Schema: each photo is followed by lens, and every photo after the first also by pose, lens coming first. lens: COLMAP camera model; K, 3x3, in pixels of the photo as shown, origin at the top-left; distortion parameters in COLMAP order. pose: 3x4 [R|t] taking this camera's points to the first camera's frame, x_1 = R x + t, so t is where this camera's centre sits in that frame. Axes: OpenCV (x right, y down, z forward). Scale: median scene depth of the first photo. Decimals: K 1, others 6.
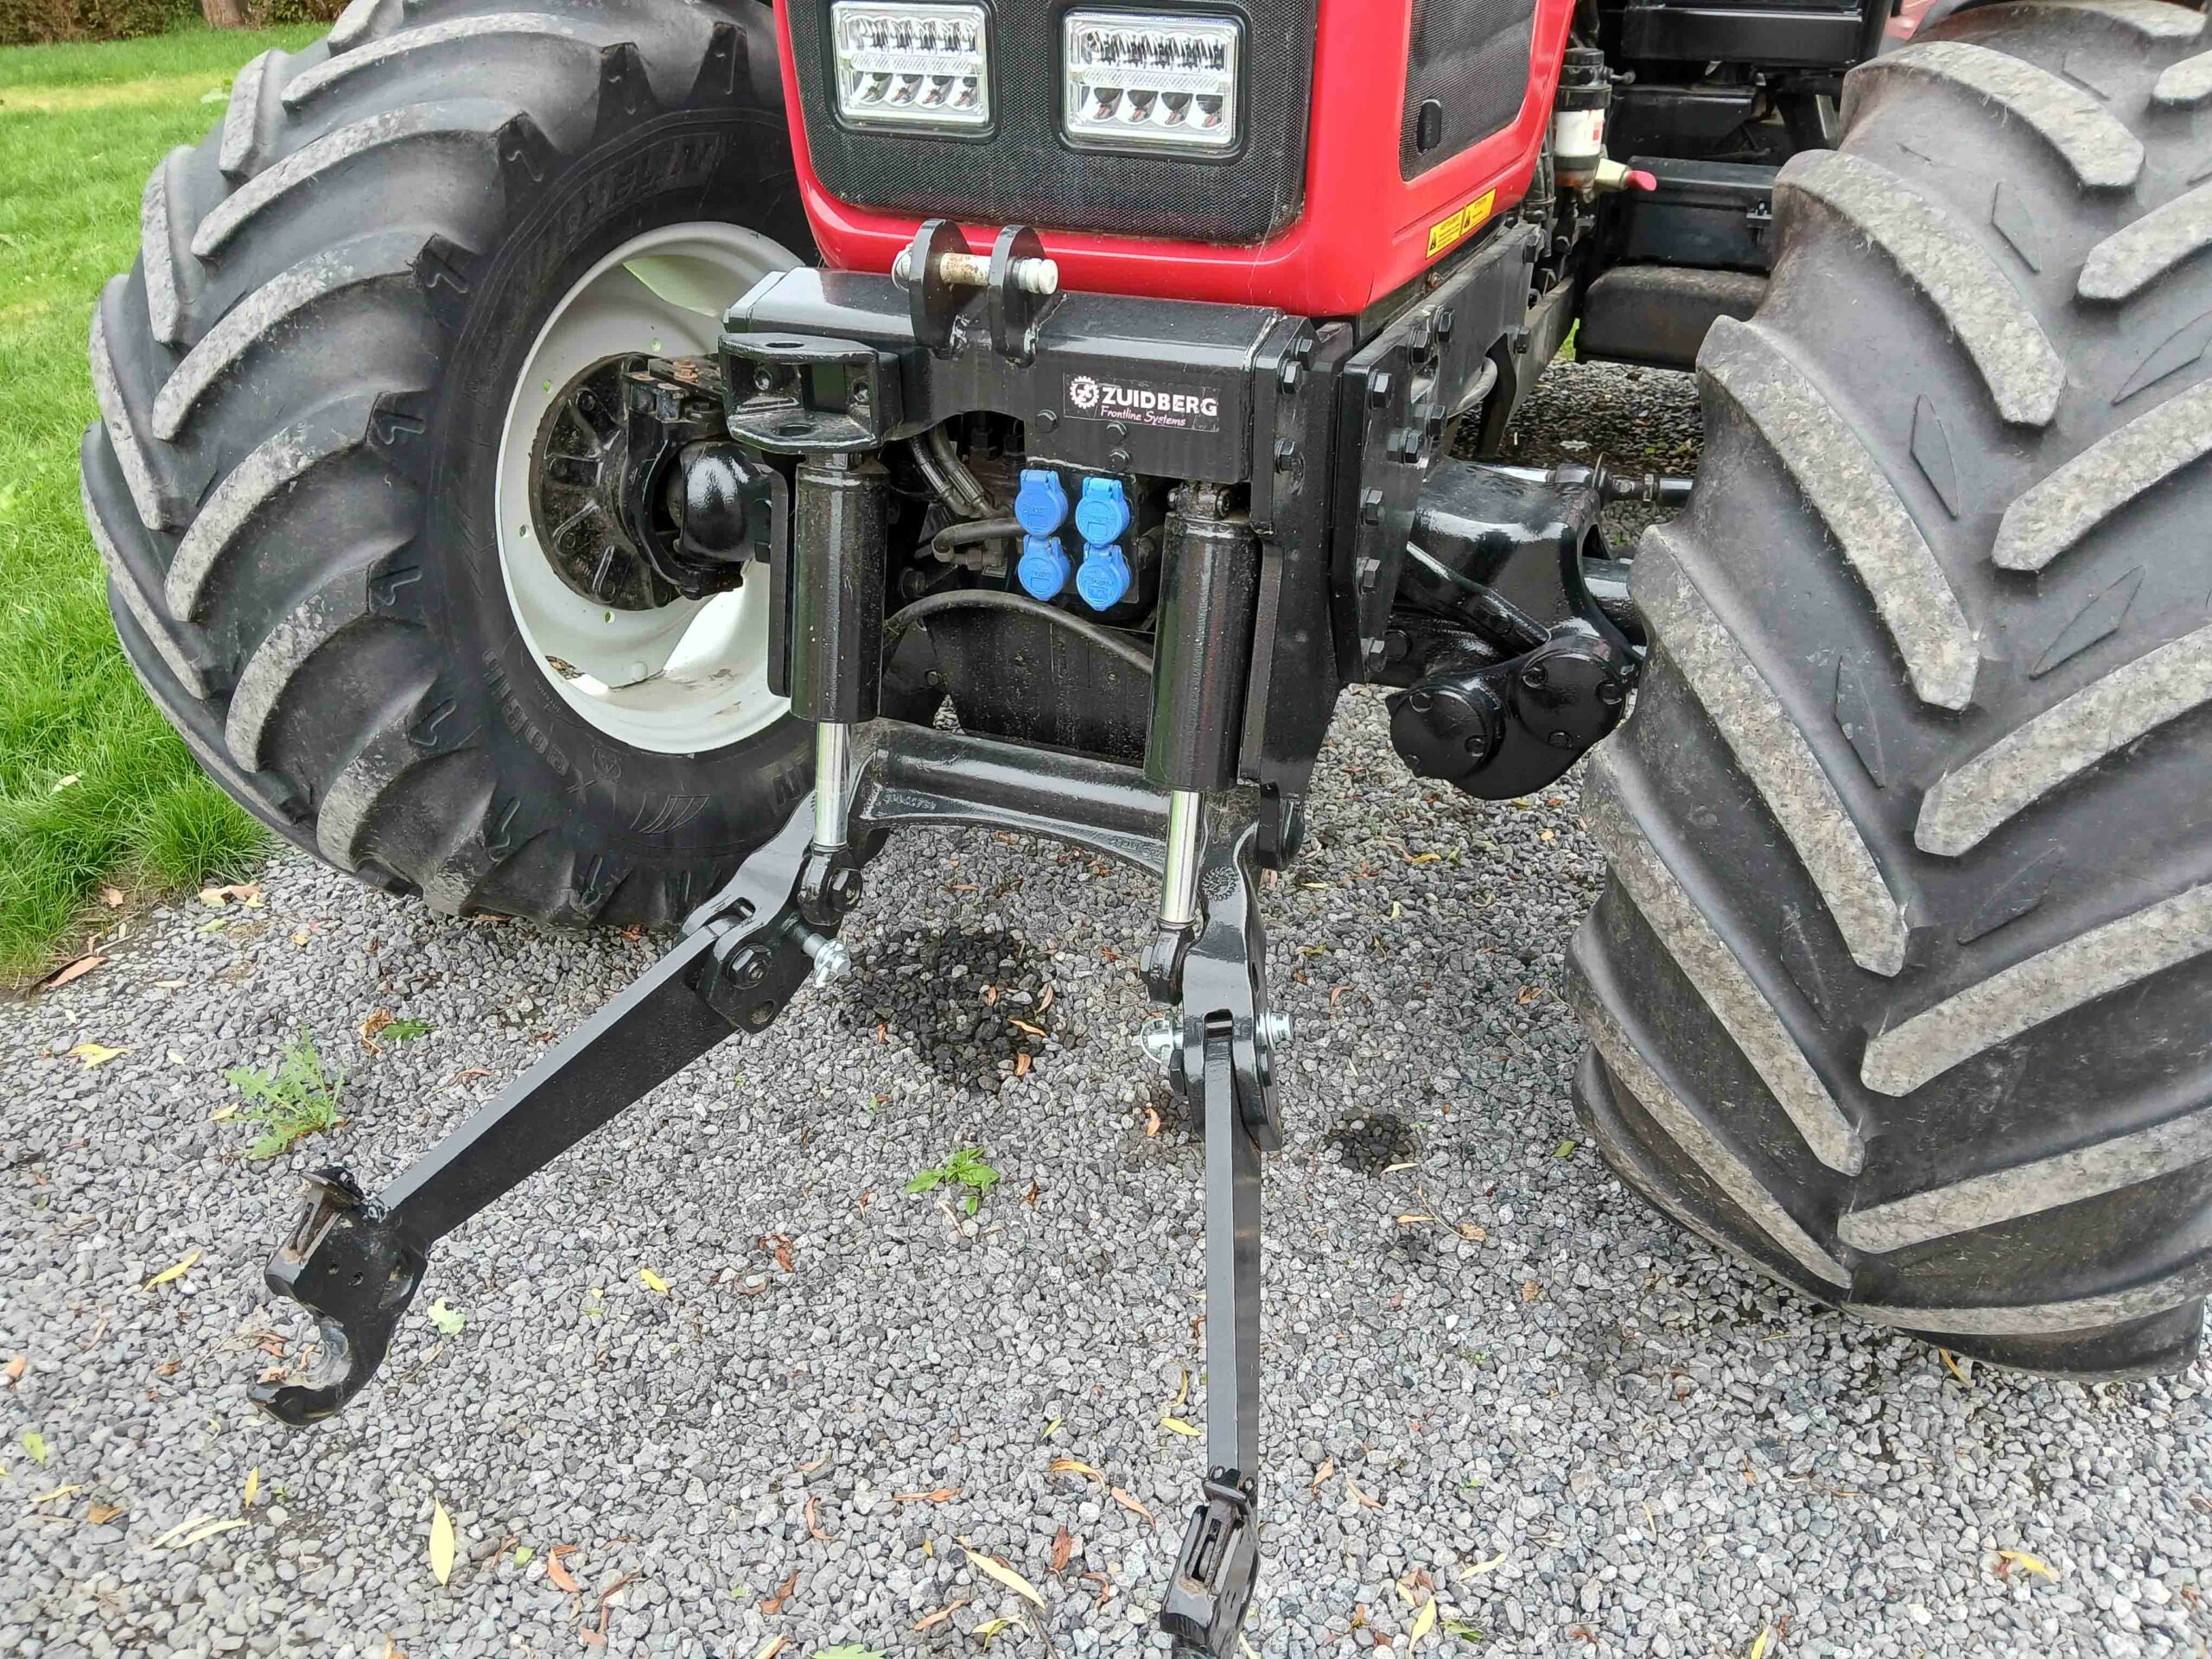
lens RADIAL K [[1728.9, 0, 1116.2], [0, 1728.9, 802.5], [0, 0, 1]] dist [0.046091, -0.105911]
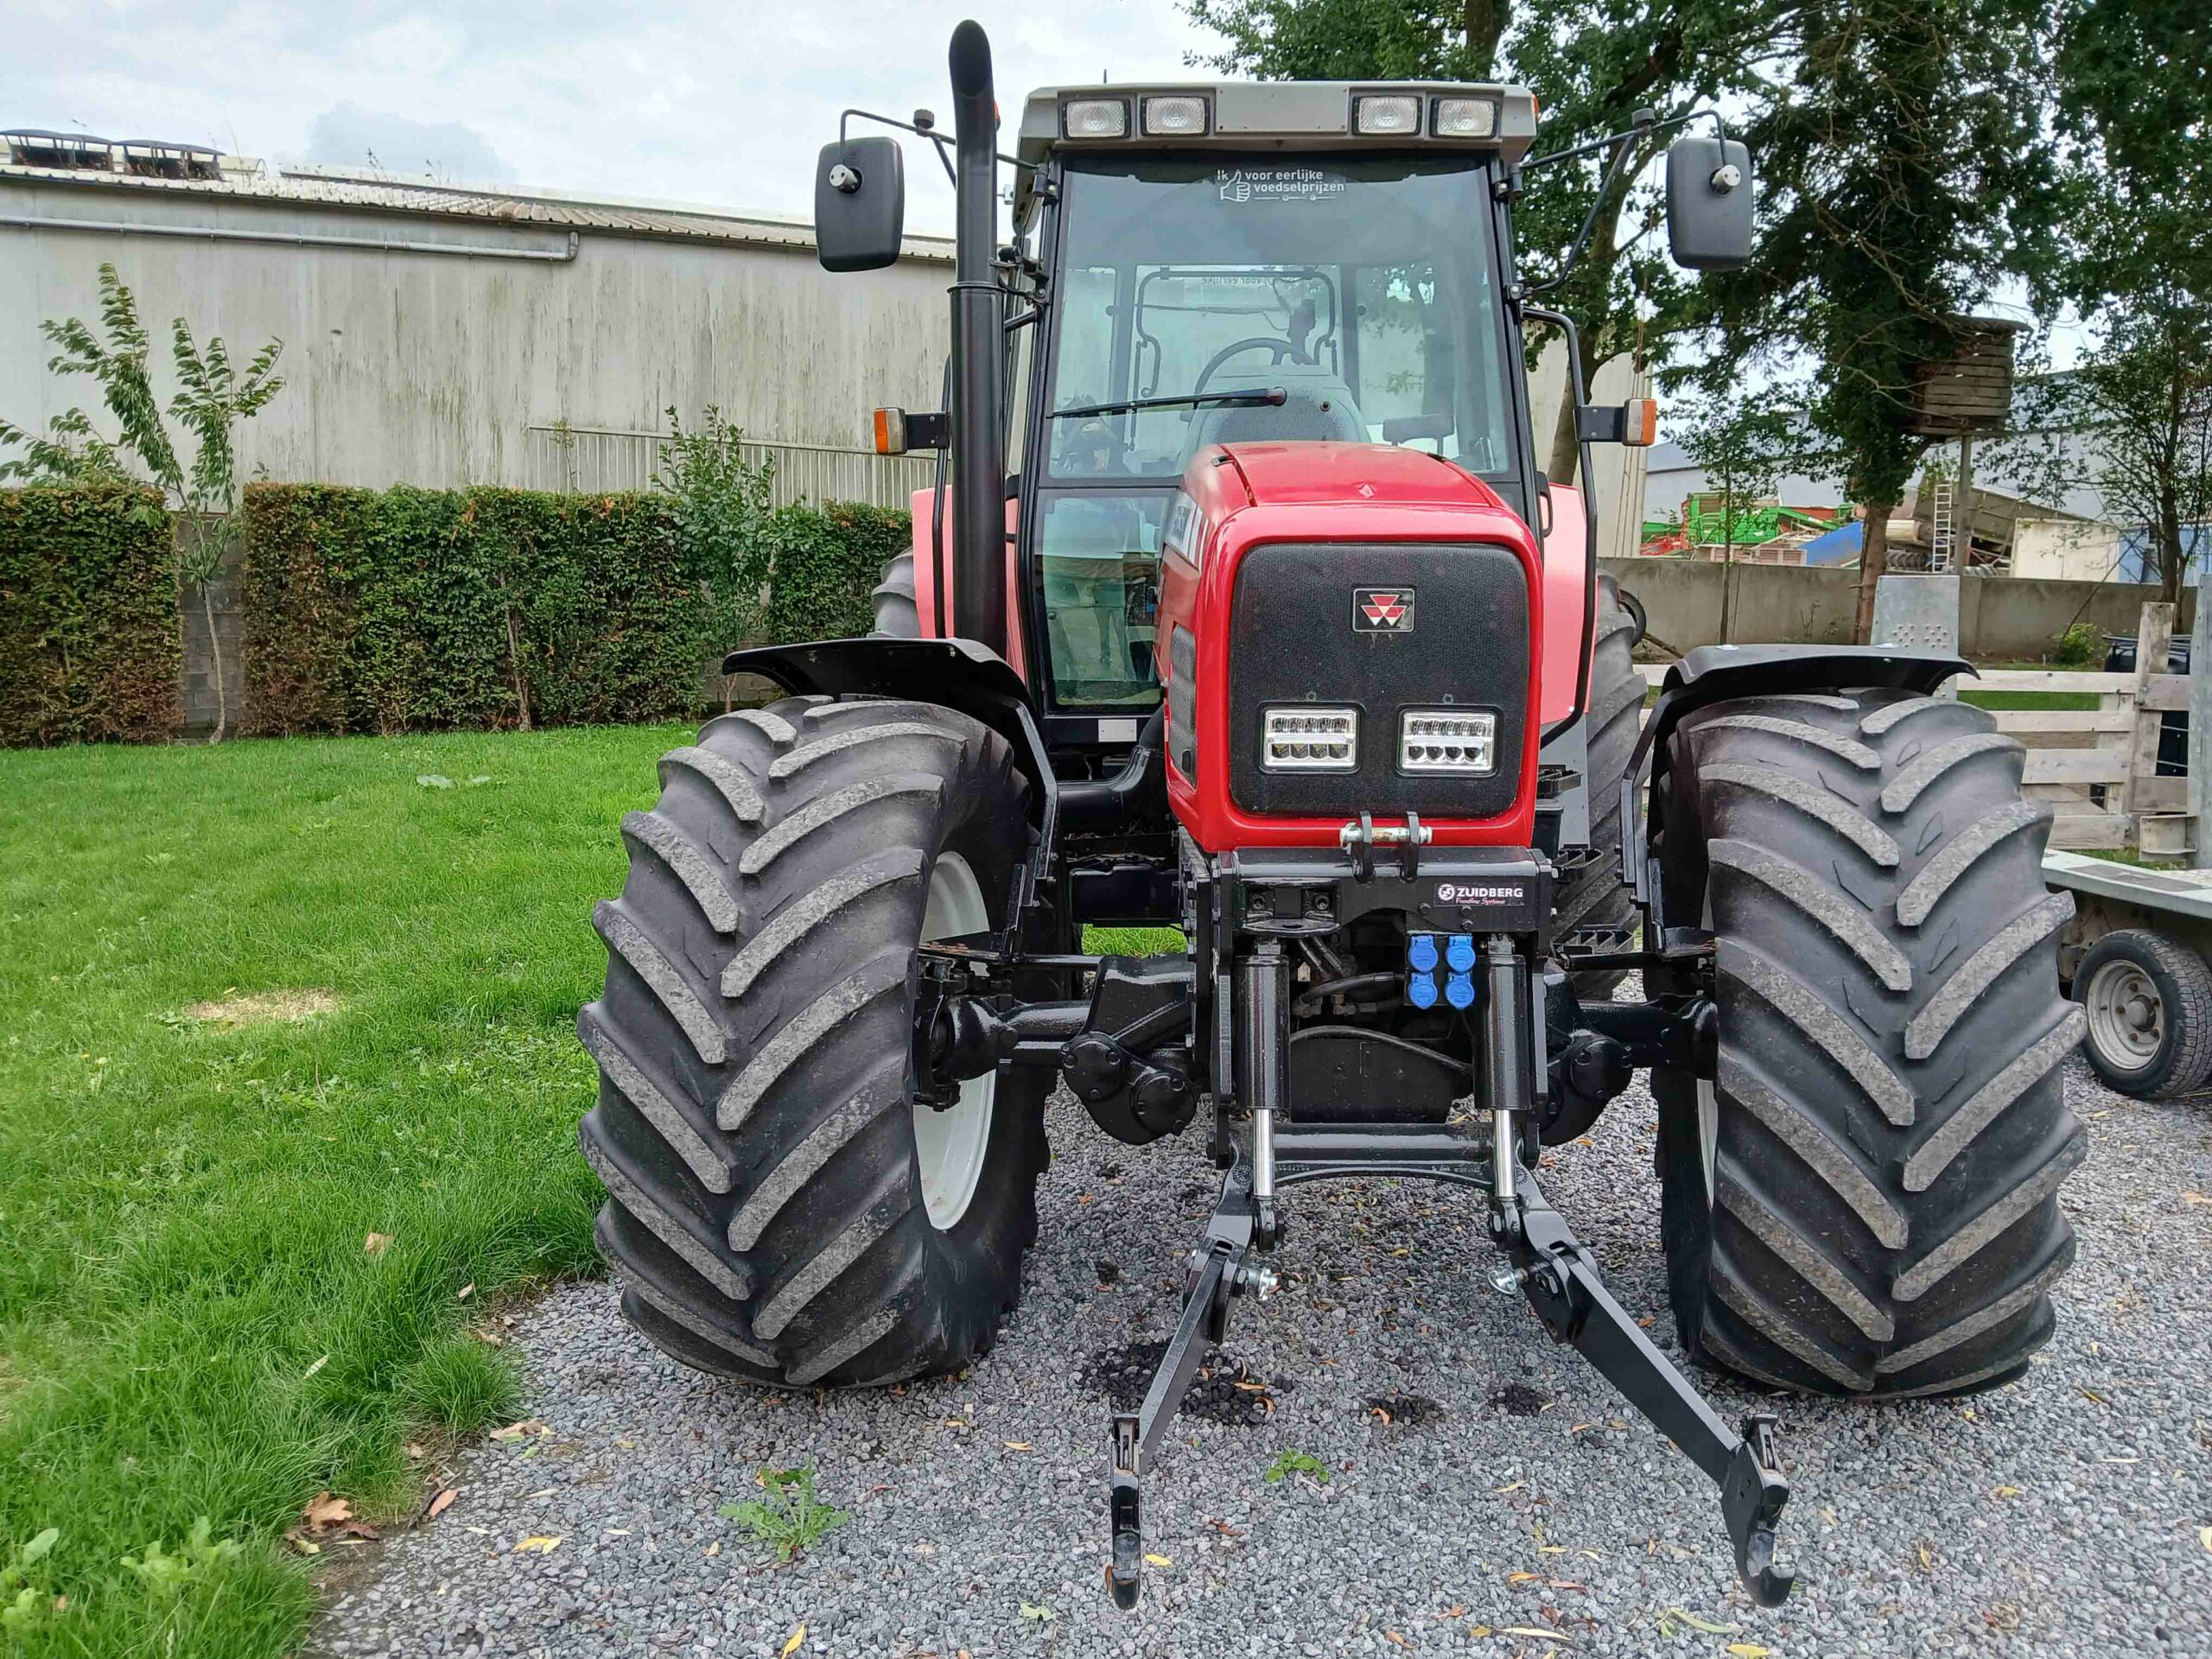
lens RADIAL K [[1728.9, 0, 1108.5], [0, 1728.9, 806.9], [0, 0, 1]] dist [0.046091, -0.105911]
pose [[0.918357, -0.036998, 0.394019, -0.831488], [0.182808, 0.922694, -0.339437, 0.188148], [-0.351001, 0.383754, 0.854126, -0.387689]]
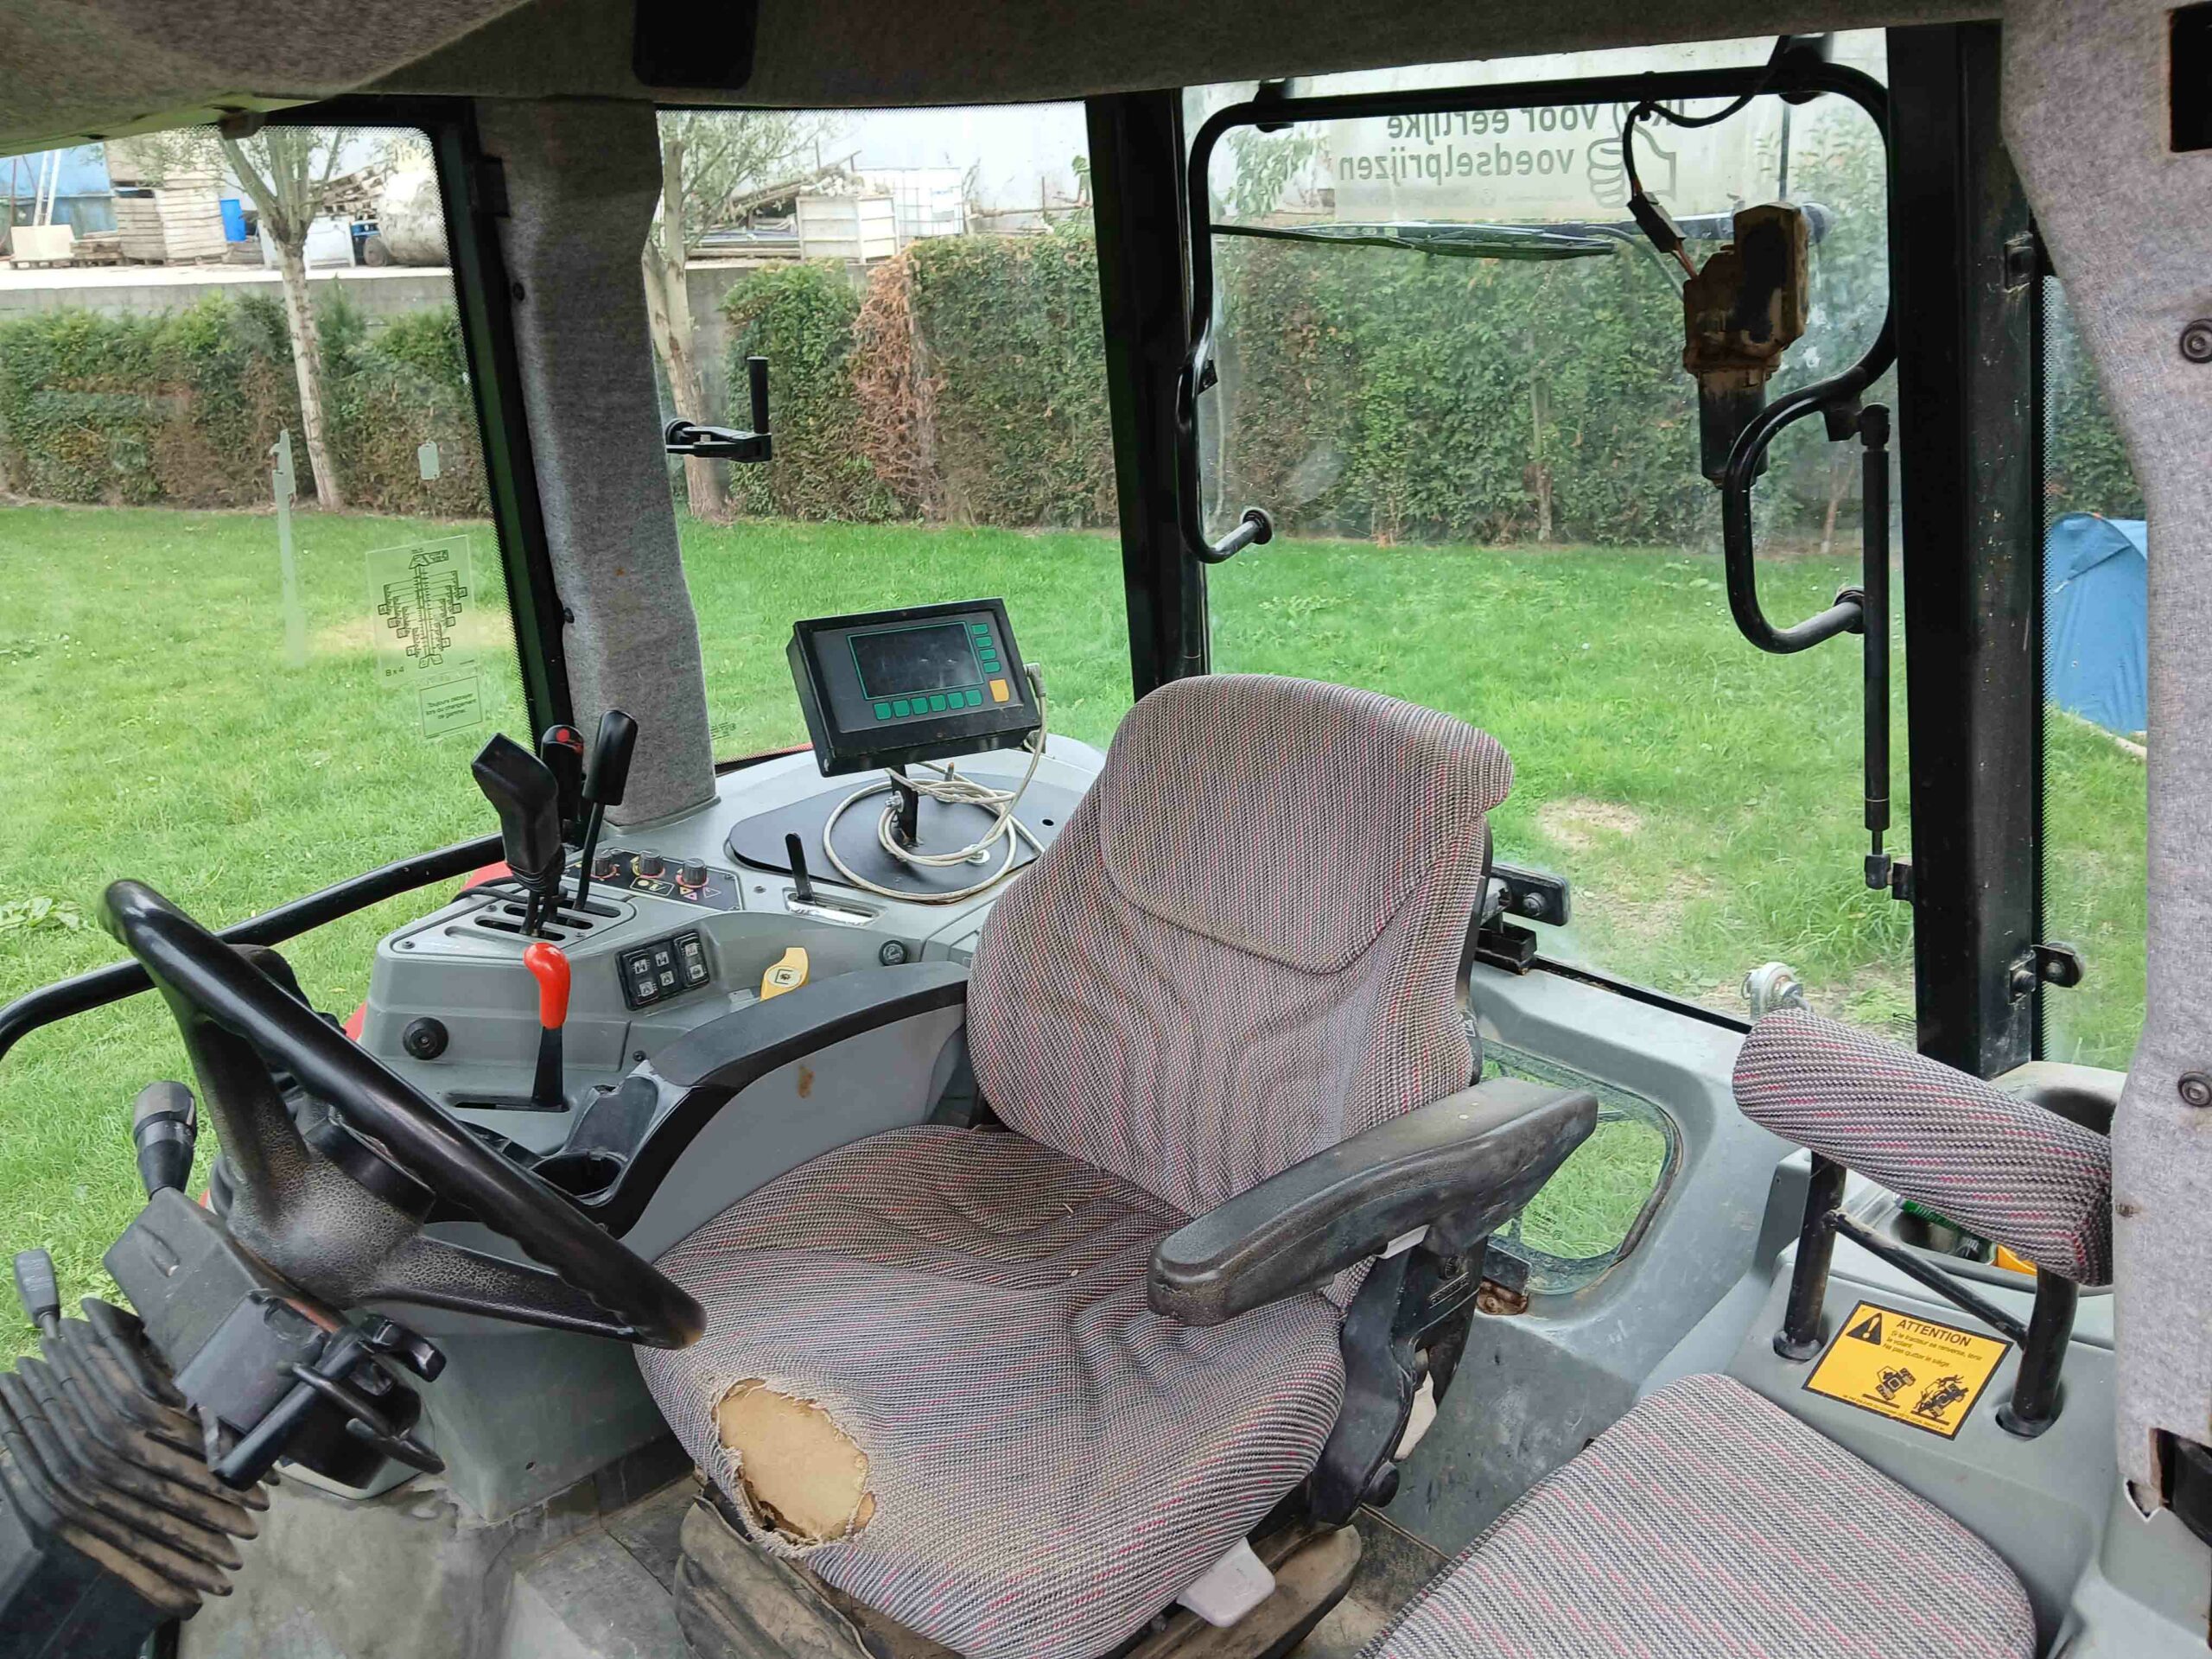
lens RADIAL K [[1728.9, 0, 1127.6], [0, 1728.9, 813.9], [0, 0, 1]] dist [0.046091, -0.105911]
pose [[0.926261, 0.109222, -0.360708, 0.744044], [-0.165785, 0.977595, -0.129704, -1.252135], [0.338460, 0.179940, 0.923616, 1.113324]]
